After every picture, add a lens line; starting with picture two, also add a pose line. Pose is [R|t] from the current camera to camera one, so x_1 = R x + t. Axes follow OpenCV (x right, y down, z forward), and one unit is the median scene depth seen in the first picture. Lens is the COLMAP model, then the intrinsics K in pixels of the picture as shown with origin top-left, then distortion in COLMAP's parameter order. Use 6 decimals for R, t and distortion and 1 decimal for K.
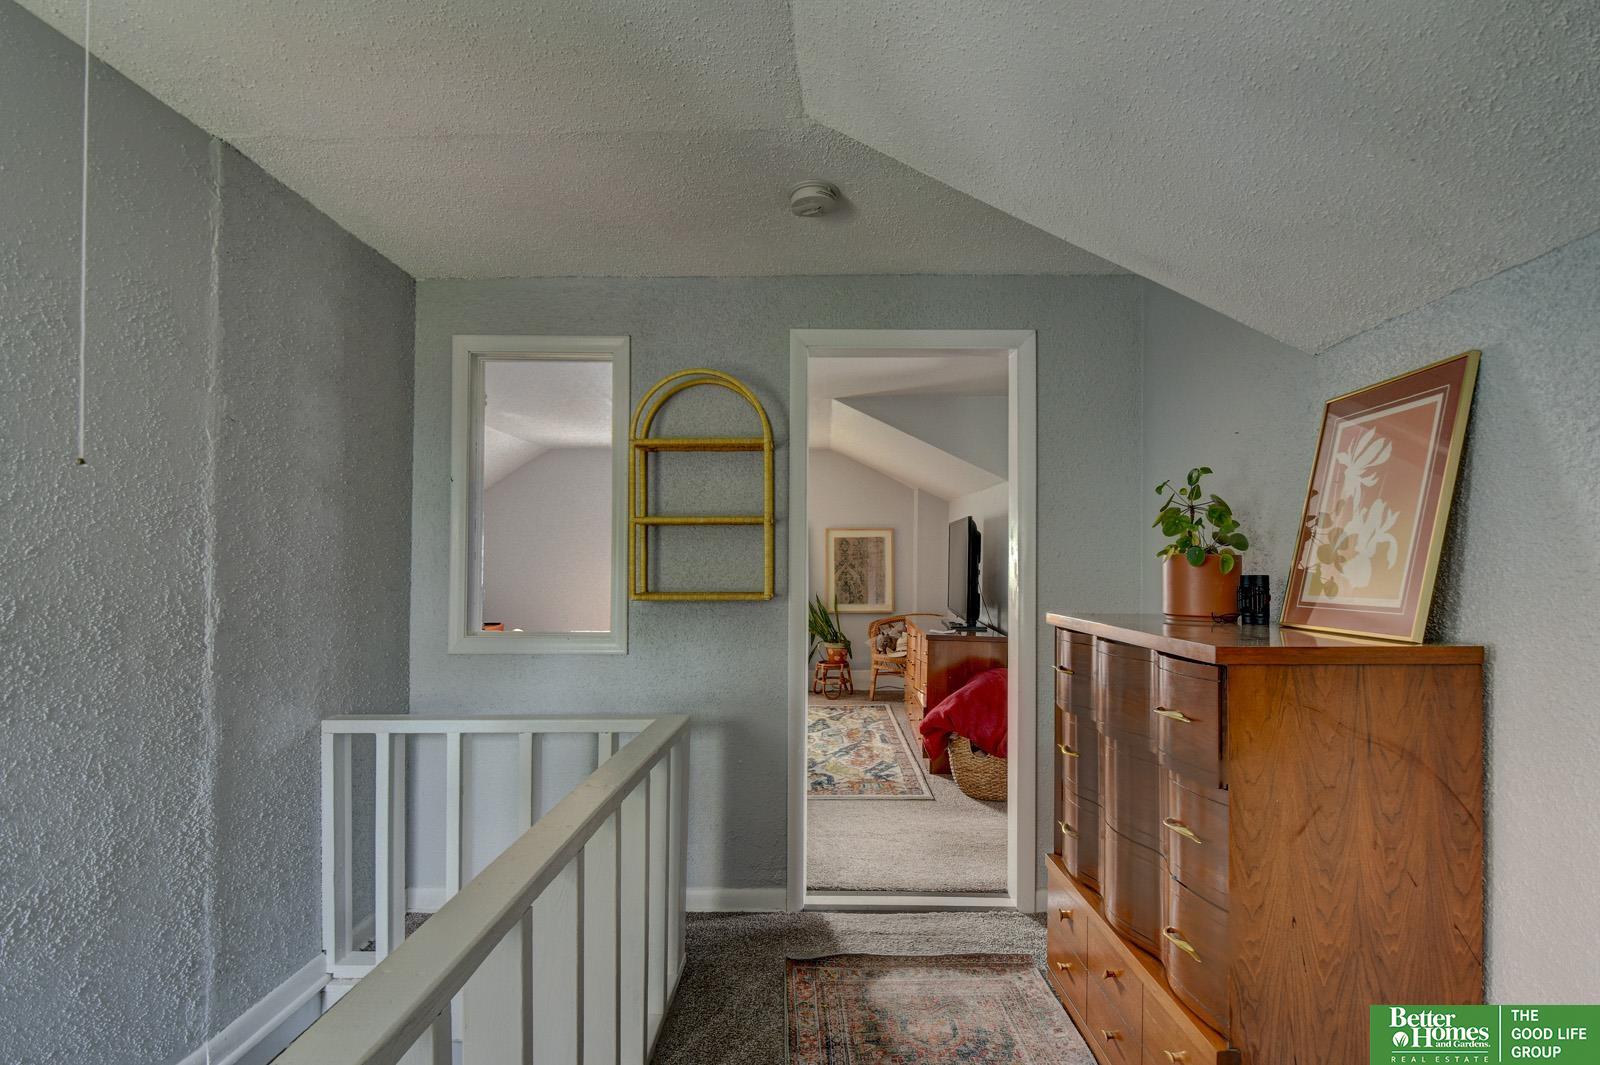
lens RADIAL K [[747.0, 0, 800.0], [0, 747.0, 532.5], [0, 0, 1]] dist [-0.003261, -0.000404]
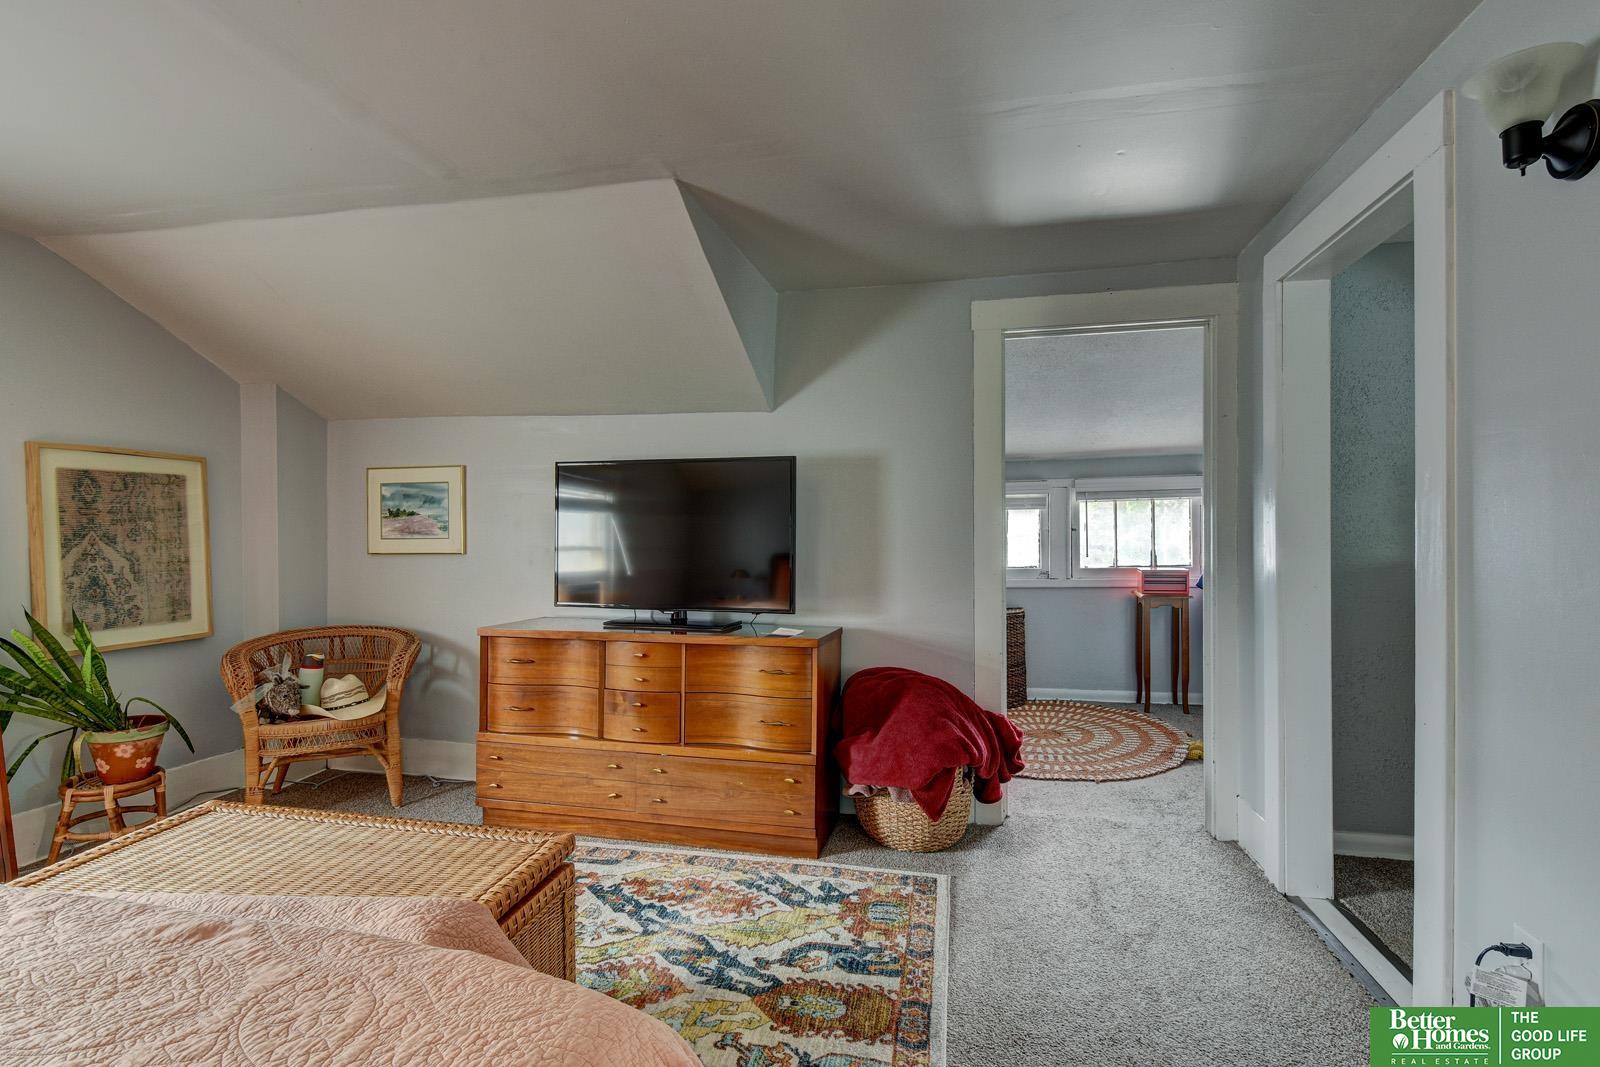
lens RADIAL K [[747.0, 0, 800.0], [0, 747.0, 533.5], [0, 0, 1]] dist [-0.003261, -0.000404]
pose [[0.189140, -0.003426, 0.981944, -0.402365], [-0.028643, 0.999549, 0.009005, 0.040908], [-0.981532, -0.029829, 0.188956, 0.819531]]
